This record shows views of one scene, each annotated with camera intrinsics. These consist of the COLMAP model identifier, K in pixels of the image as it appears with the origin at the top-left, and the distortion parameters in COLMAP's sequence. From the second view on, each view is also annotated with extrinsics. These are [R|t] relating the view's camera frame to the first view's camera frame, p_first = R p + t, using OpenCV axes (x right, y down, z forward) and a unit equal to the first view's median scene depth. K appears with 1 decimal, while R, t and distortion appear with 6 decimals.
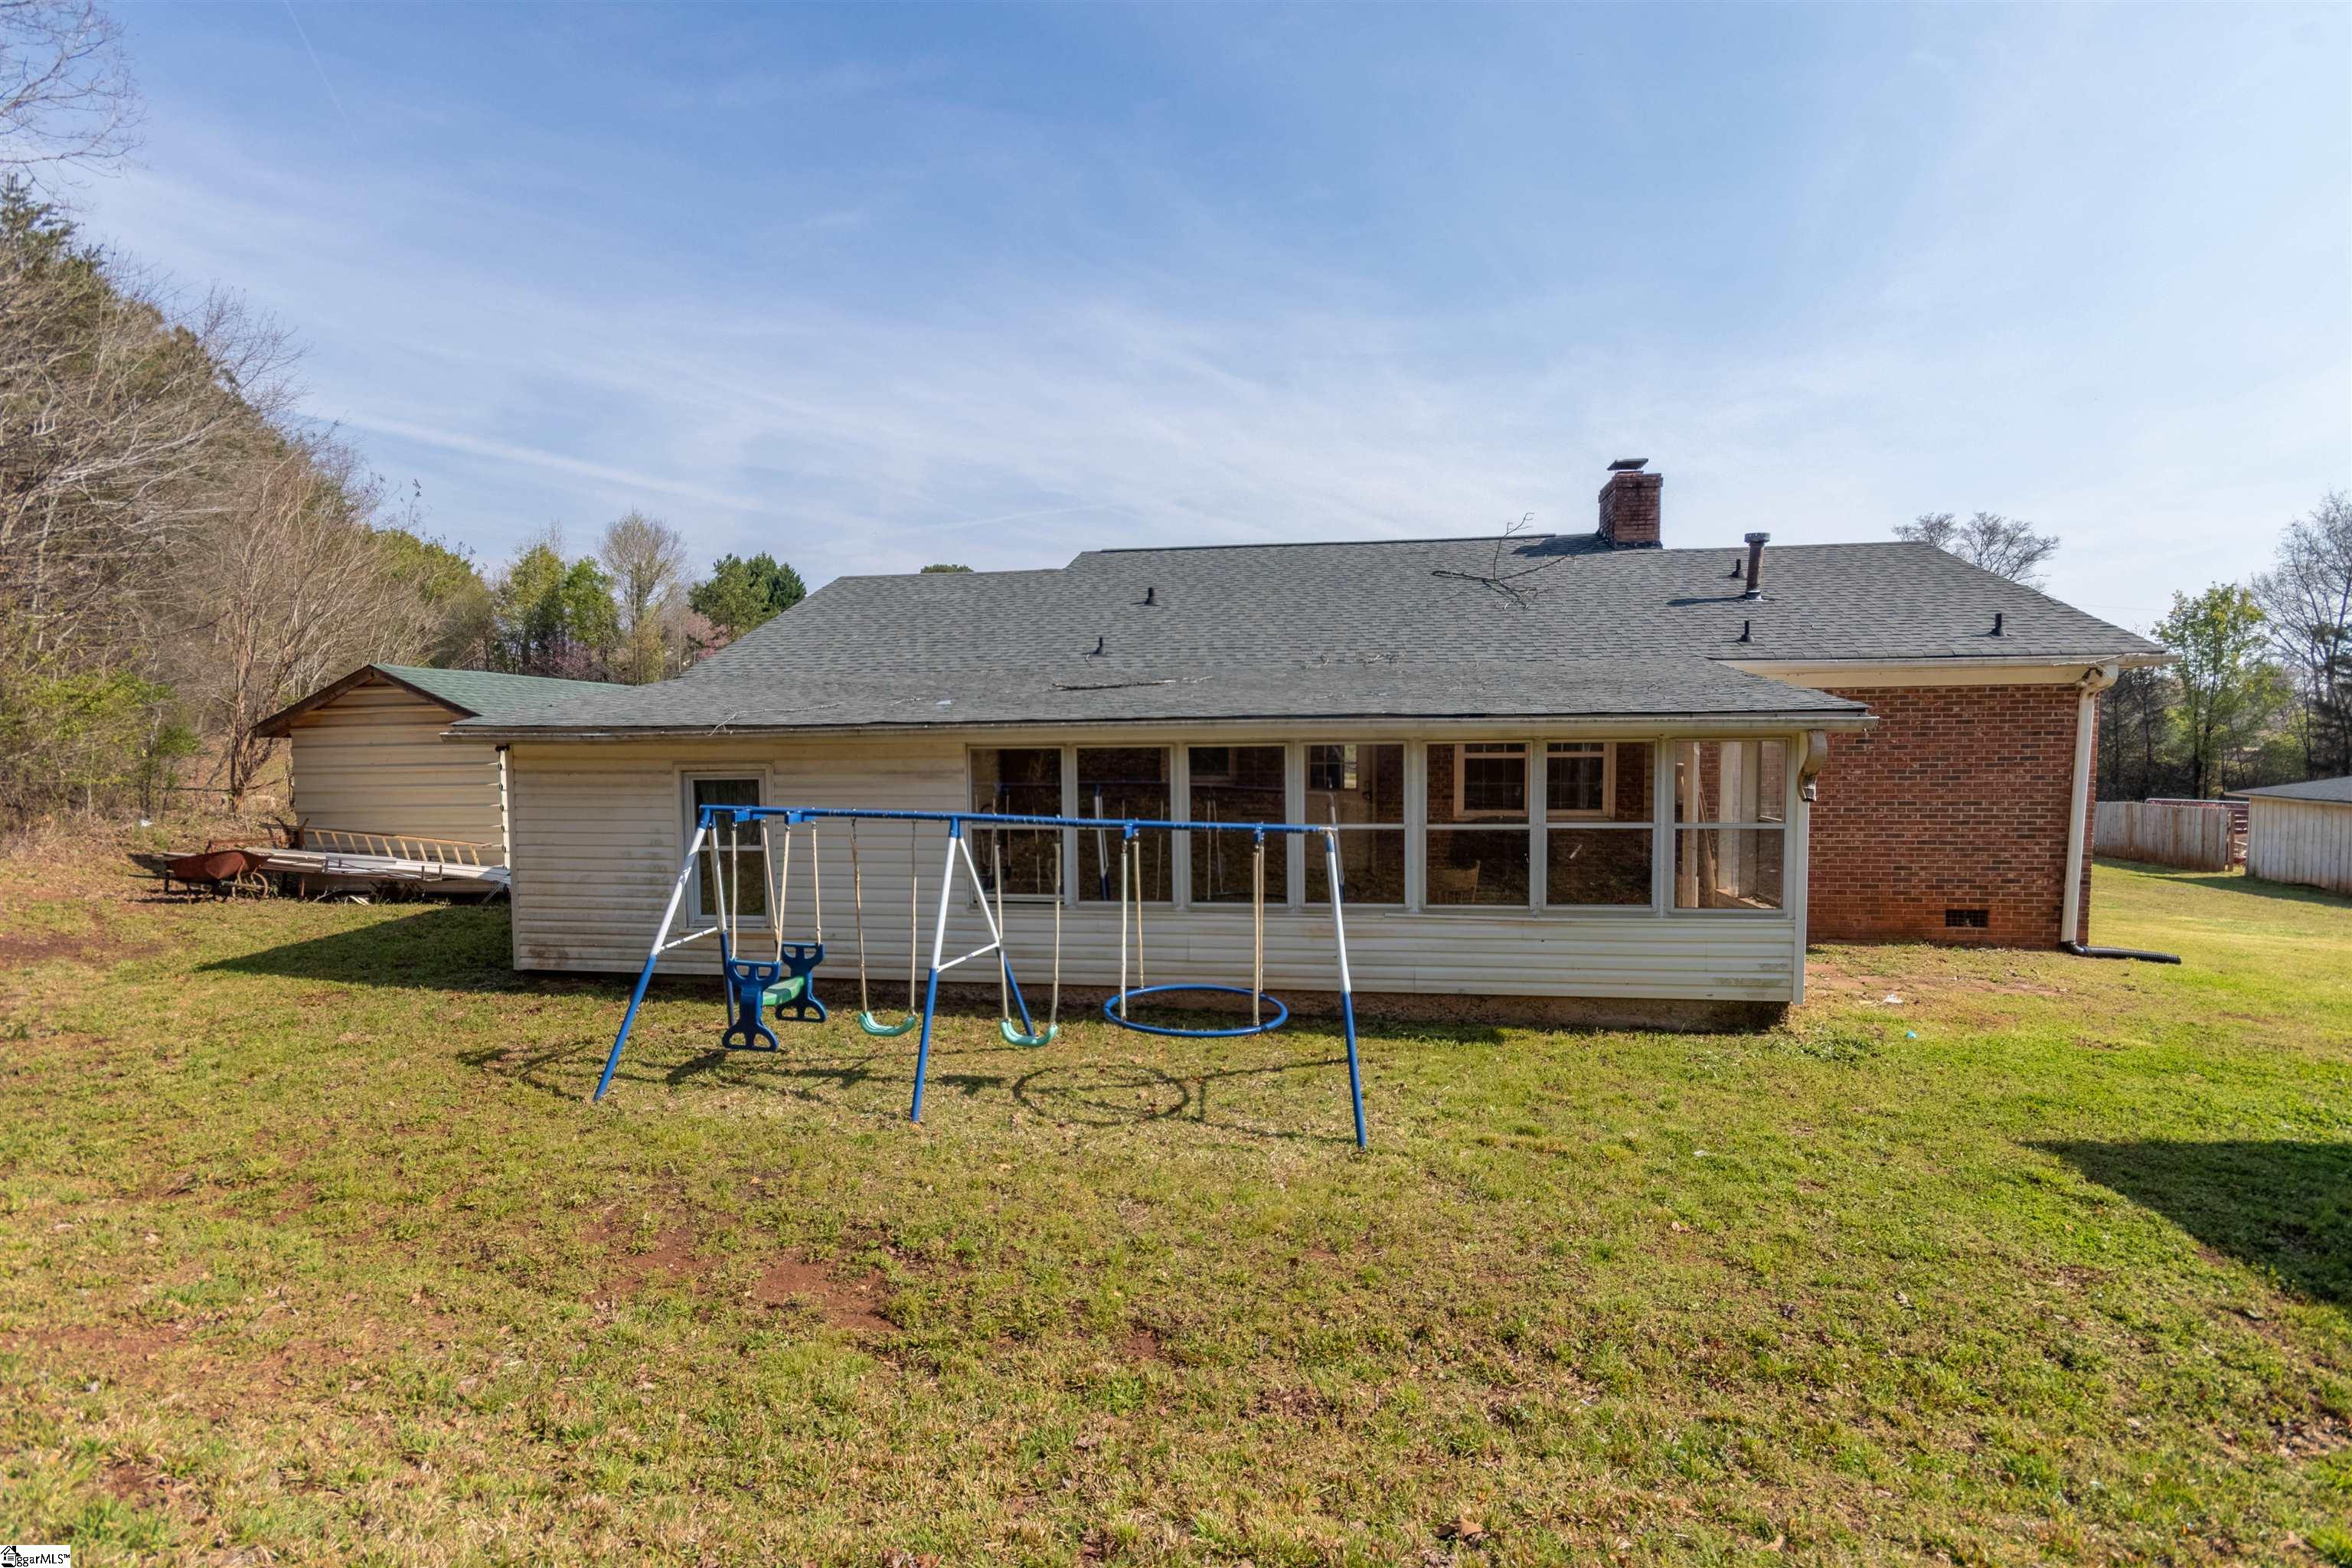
lens RADIAL K [[1095.6, 0, 1170.1], [0, 1095.6, 785.8], [0, 0, 1]] dist [0.002767, -0.000312]
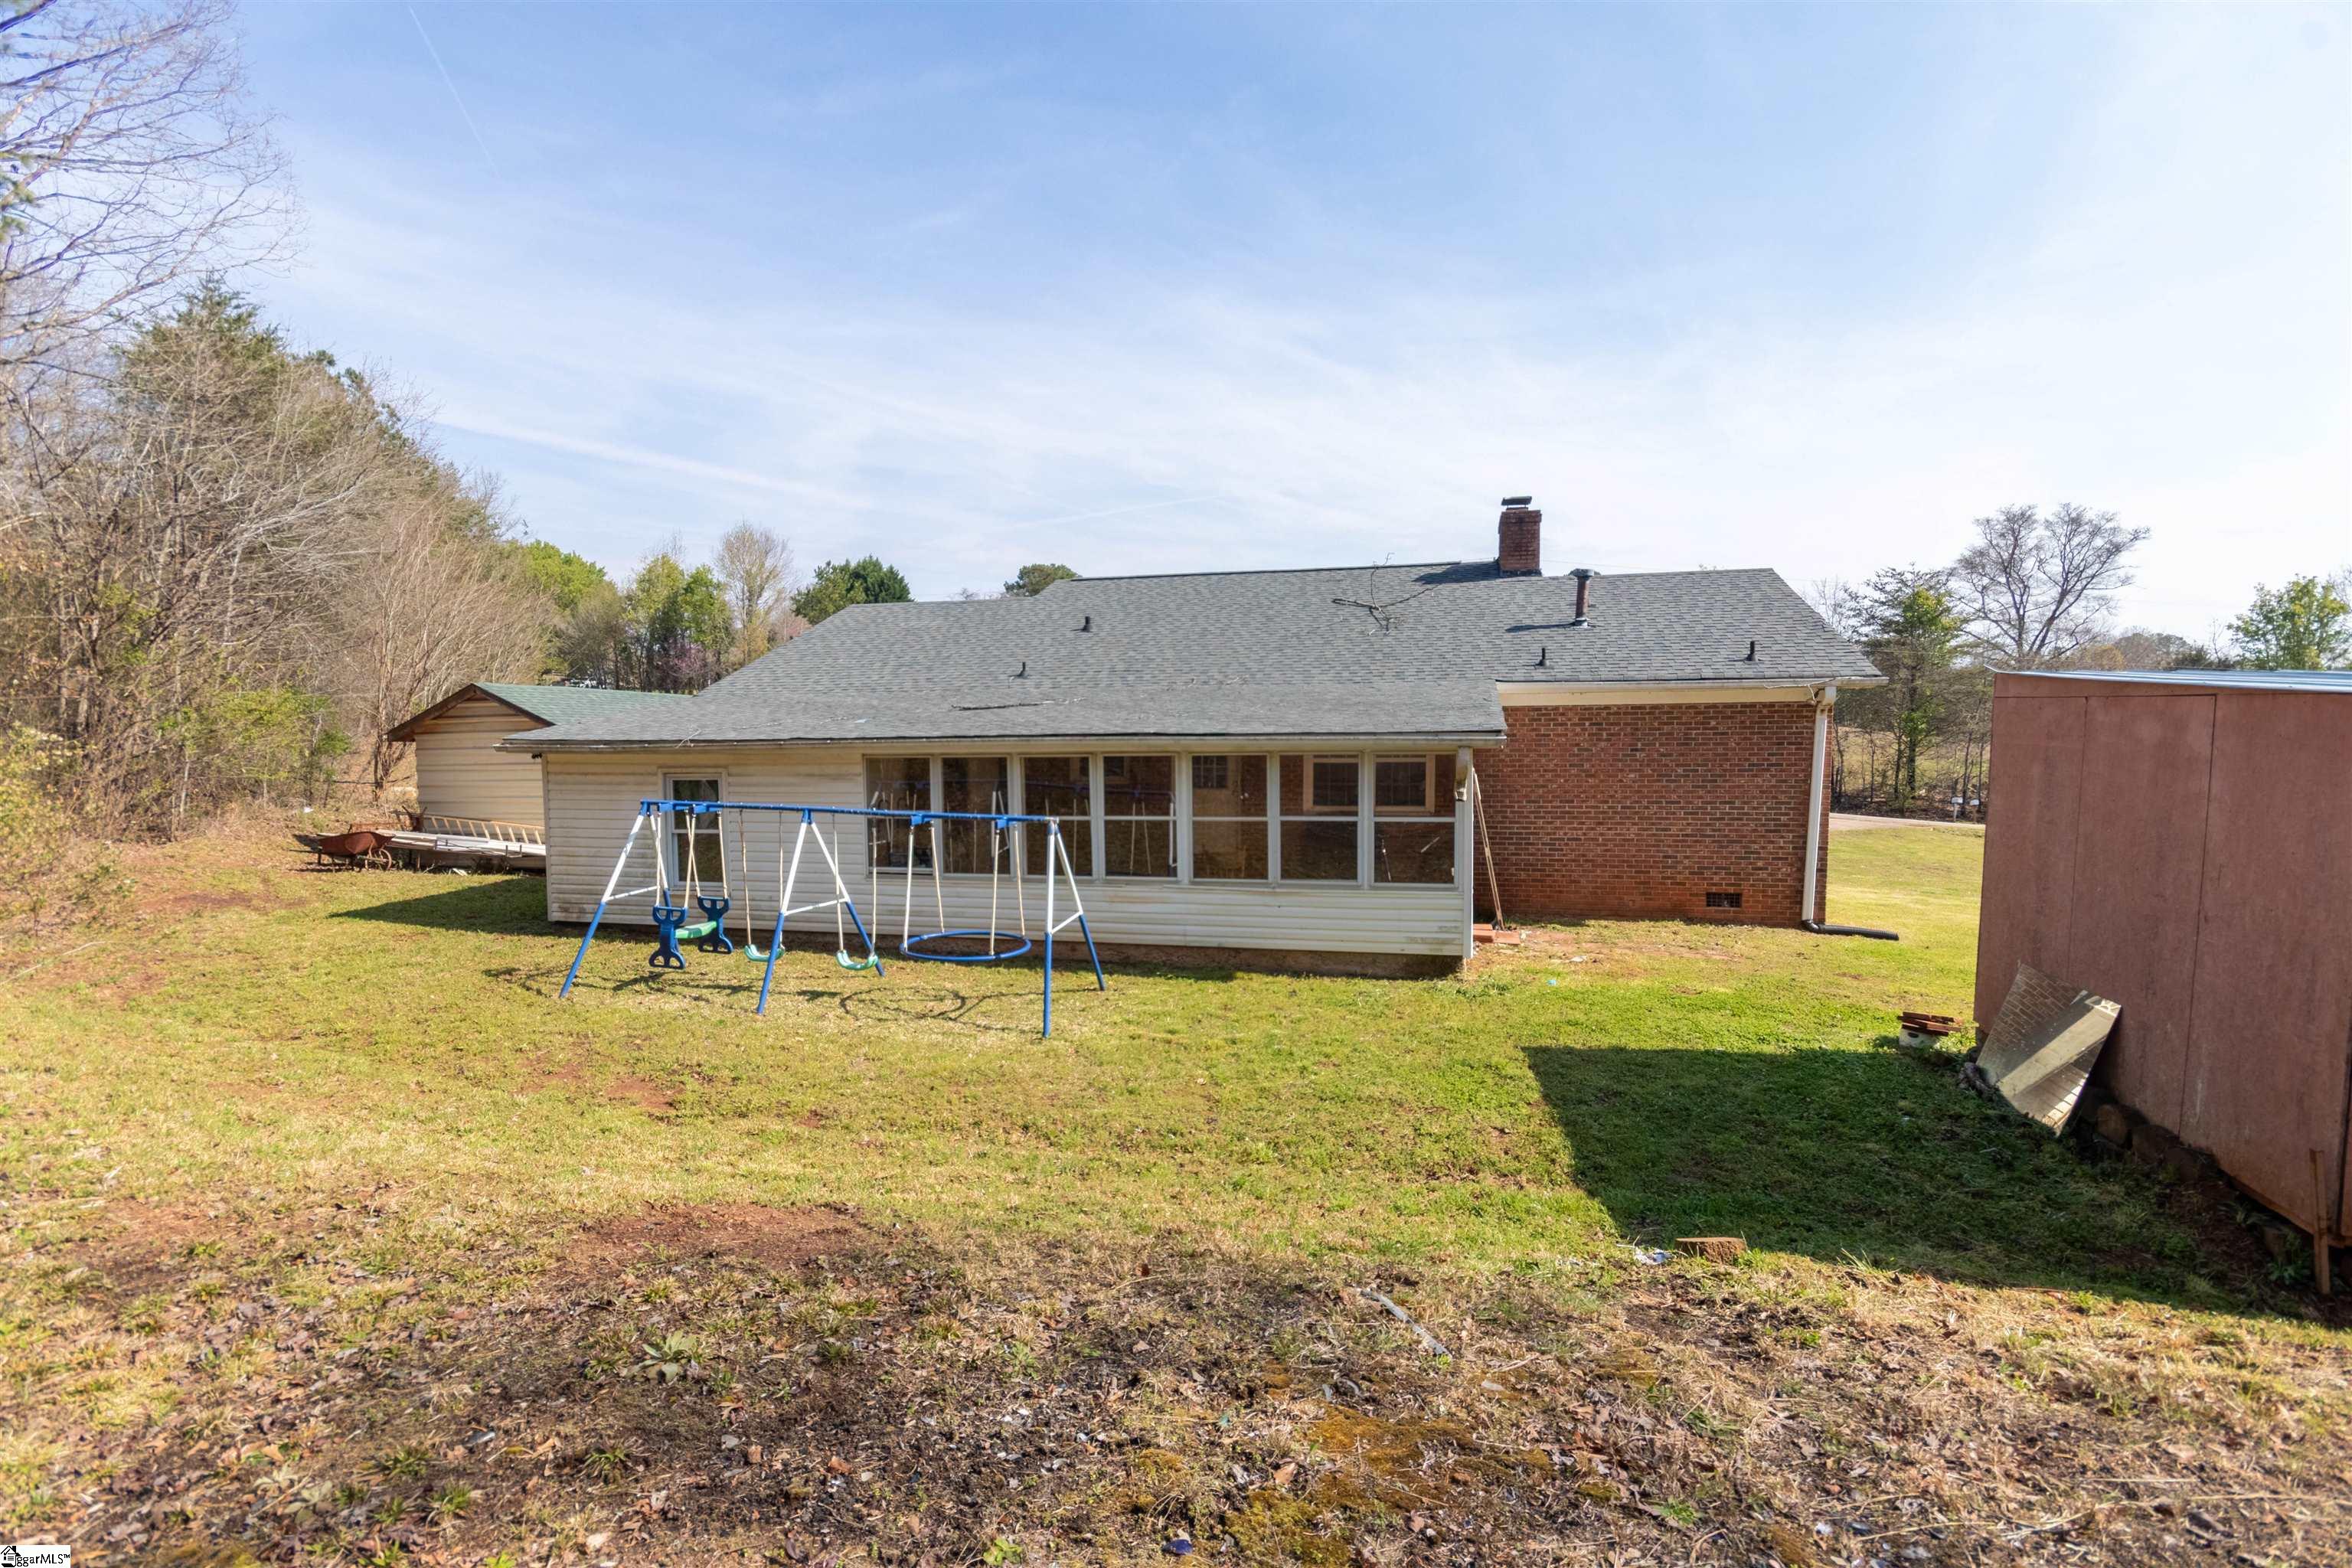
lens RADIAL K [[1095.6, 0, 1181.9], [0, 1095.6, 785.3], [0, 0, 1]] dist [0.002767, -0.000312]
pose [[0.996009, 0.004143, -0.089154, 0.254597], [-0.003626, 0.999976, 0.005961, -0.007885], [0.089176, -0.005614, 0.996000, -0.230818]]
